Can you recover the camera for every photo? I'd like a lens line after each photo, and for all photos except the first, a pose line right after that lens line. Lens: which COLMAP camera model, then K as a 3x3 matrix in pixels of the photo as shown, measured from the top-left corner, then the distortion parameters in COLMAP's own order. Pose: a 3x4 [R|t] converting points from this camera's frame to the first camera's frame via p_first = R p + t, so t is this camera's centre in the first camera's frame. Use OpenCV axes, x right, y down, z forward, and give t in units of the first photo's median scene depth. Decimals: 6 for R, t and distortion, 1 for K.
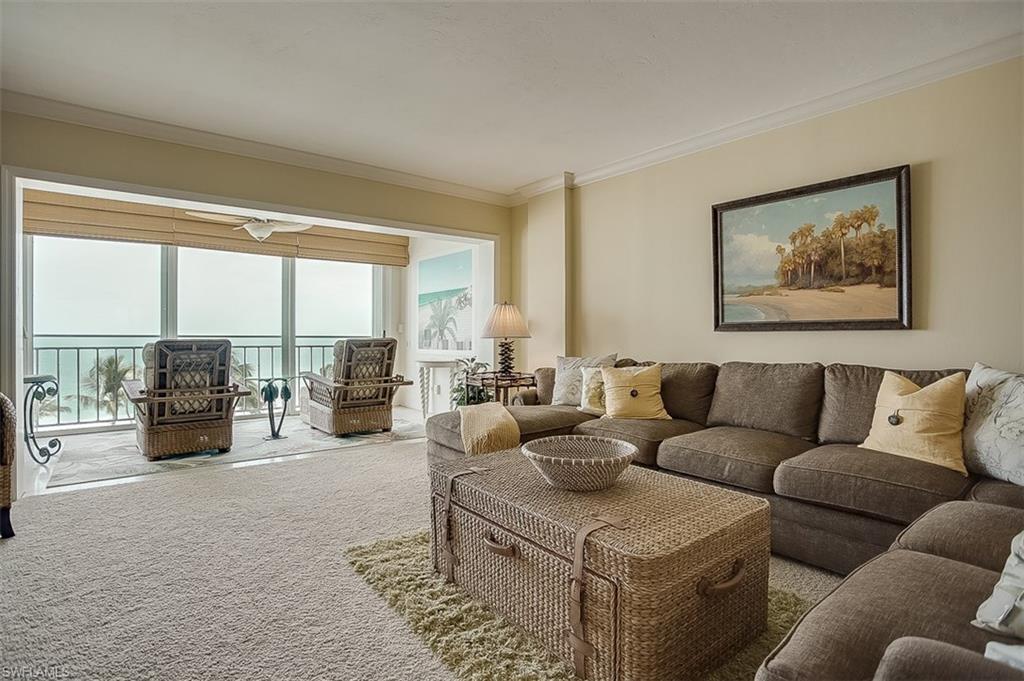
lens RADIAL K [[513.7, 0, 512.0], [0, 513.7, 340.5], [0, 0, 1]] dist [-0.031585, -0.000037]
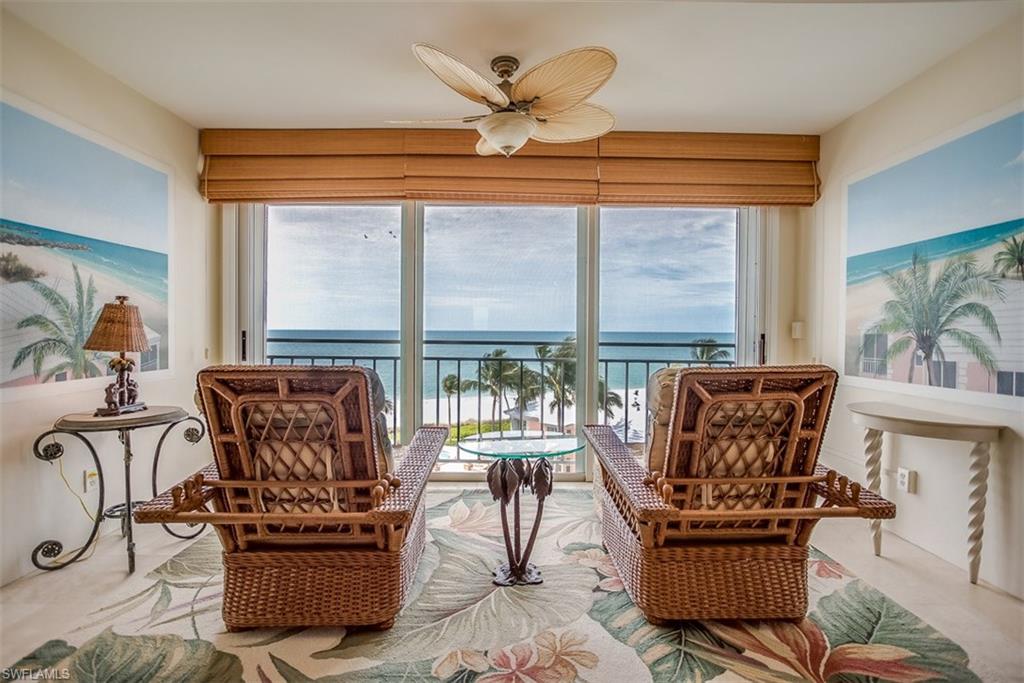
lens RADIAL K [[497.2, 0, 512.0], [0, 497.2, 341.5], [0, 0, 1]] dist [-0.001557, -0.000025]
pose [[0.787975, 0.021028, -0.615348, -0.225527], [-0.014481, 0.999773, 0.015621, -0.026118], [0.615537, -0.003399, 0.788101, 0.723778]]
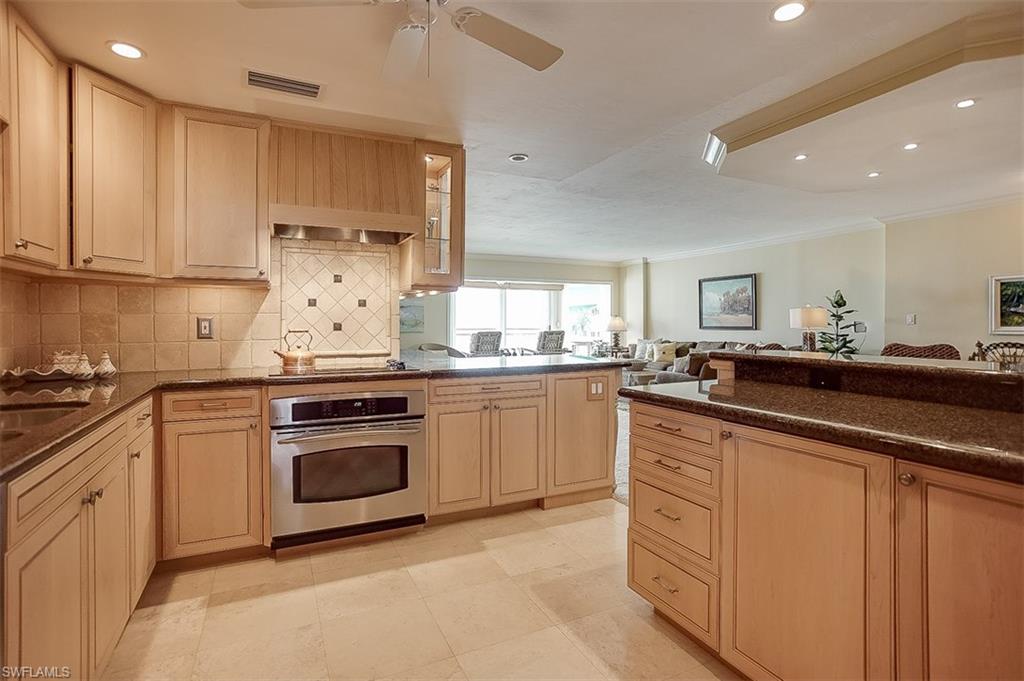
lens RADIAL K [[503.4, 0, 515.7], [0, 503.4, 322.8], [0, 0, 1]] dist [-0.001851, -0.000051]
pose [[0.975422, -0.000915, -0.220345, 0.045376], [-0.000954, 0.999964, -0.008373, -0.022533], [0.220345, 0.008378, 0.975386, -1.275202]]
